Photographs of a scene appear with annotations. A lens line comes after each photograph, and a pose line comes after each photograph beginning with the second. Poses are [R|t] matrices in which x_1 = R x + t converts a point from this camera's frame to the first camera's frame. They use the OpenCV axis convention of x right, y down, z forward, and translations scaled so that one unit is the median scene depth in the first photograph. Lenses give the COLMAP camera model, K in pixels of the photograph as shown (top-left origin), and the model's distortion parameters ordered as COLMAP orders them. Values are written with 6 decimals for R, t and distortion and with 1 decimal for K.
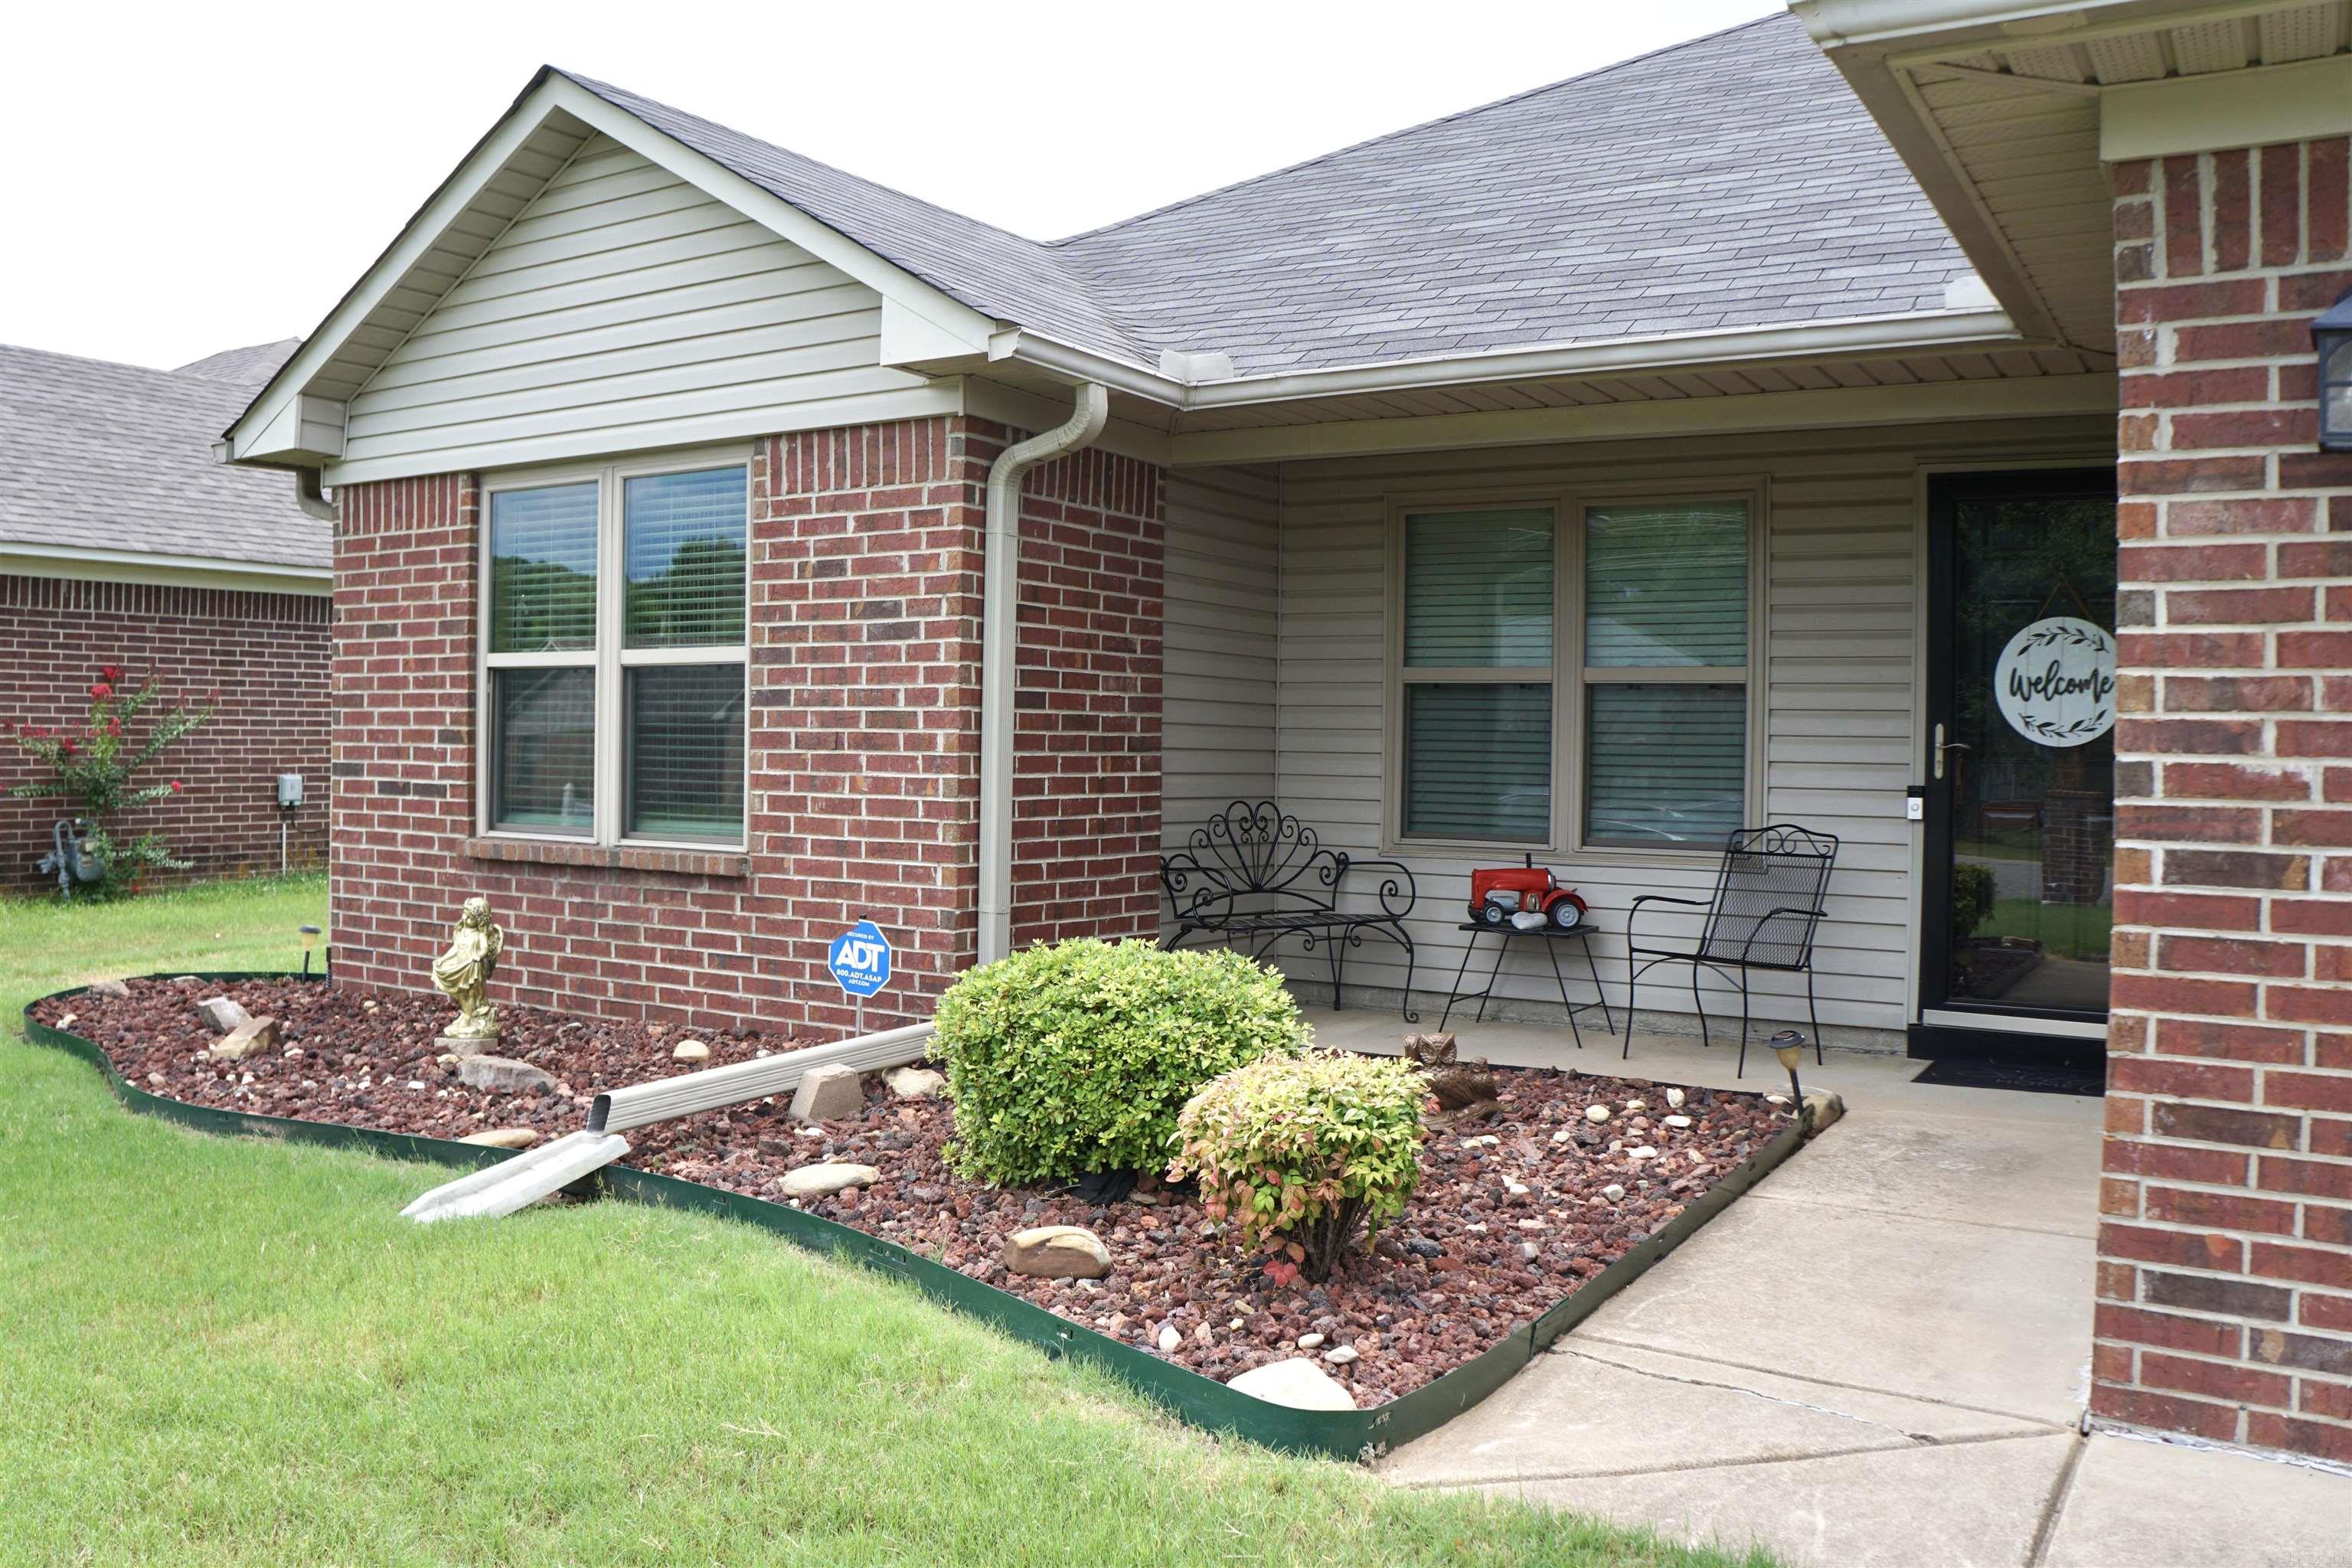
lens RADIAL K [[1879.9, 0, 1174.6], [0, 1879.9, 781.0], [0, 0, 1]] dist [-0.120125, 0.021152]
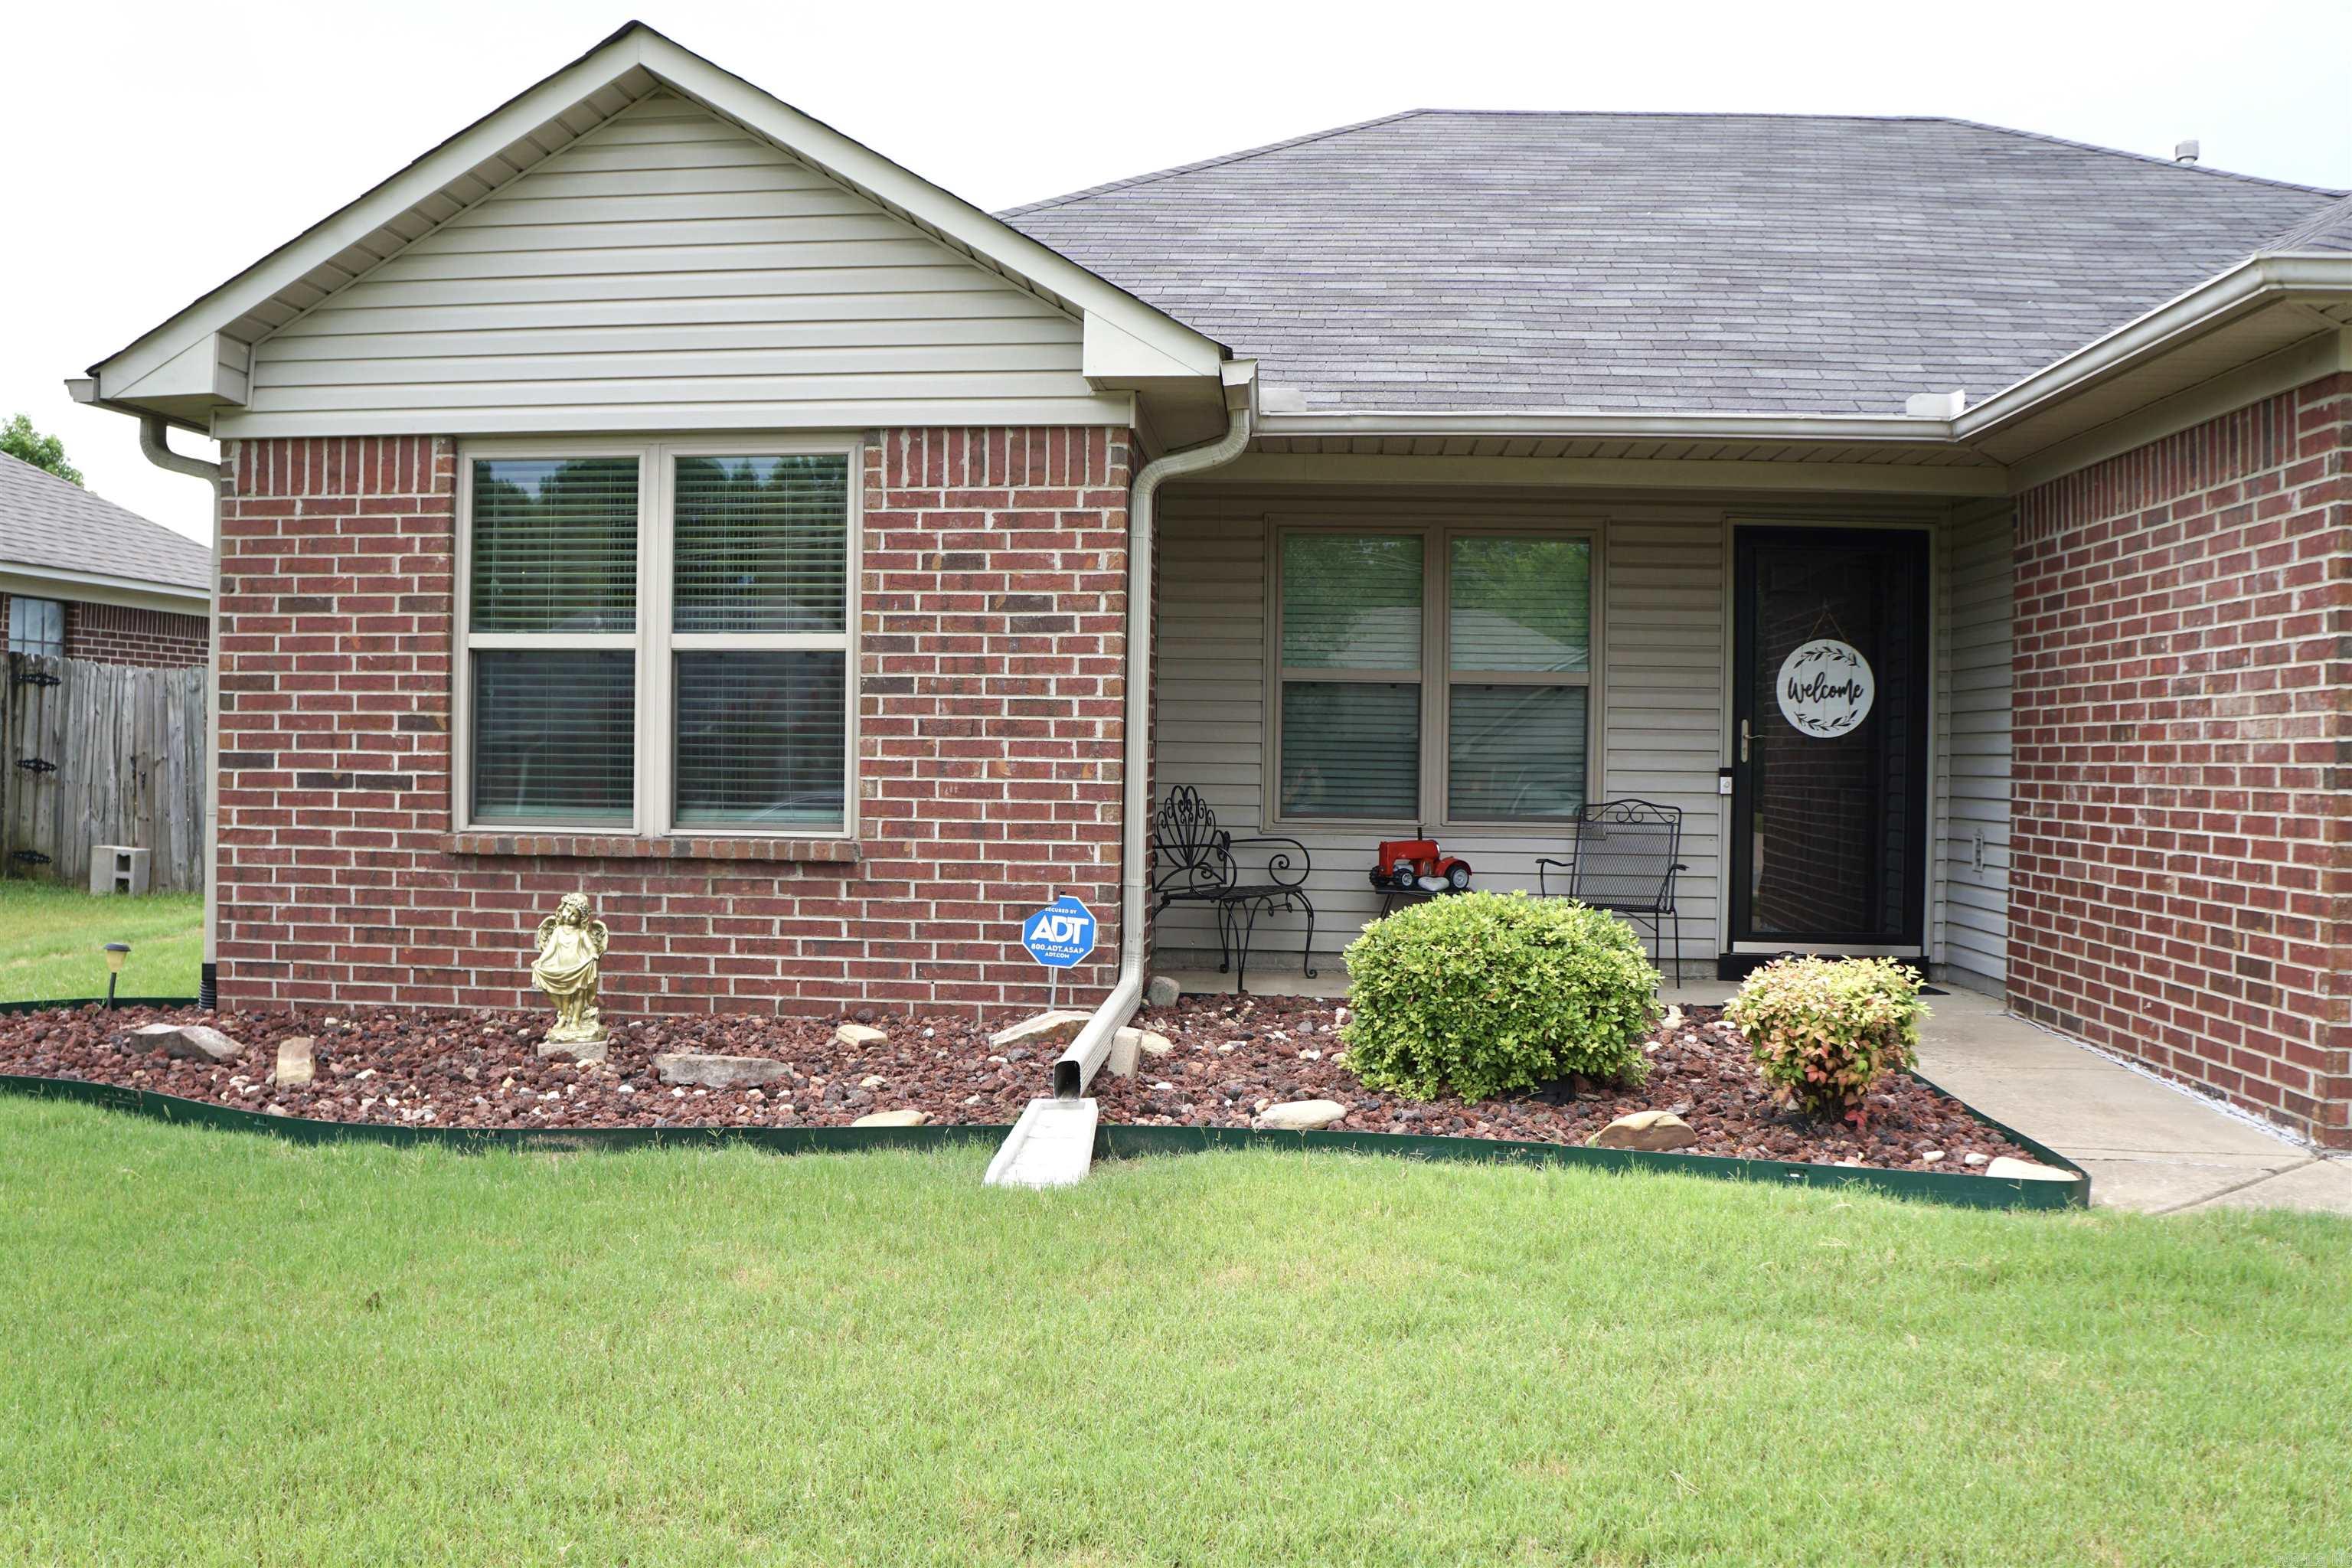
lens RADIAL K [[1879.9, 0, 1160.3], [0, 1879.9, 788.4], [0, 0, 1]] dist [-0.120125, 0.021152]
pose [[0.893755, -0.009183, 0.448462, -0.533890], [0.008167, 0.999958, 0.004201, 0.008387], [-0.448482, -0.000092, 0.893792, 0.019386]]
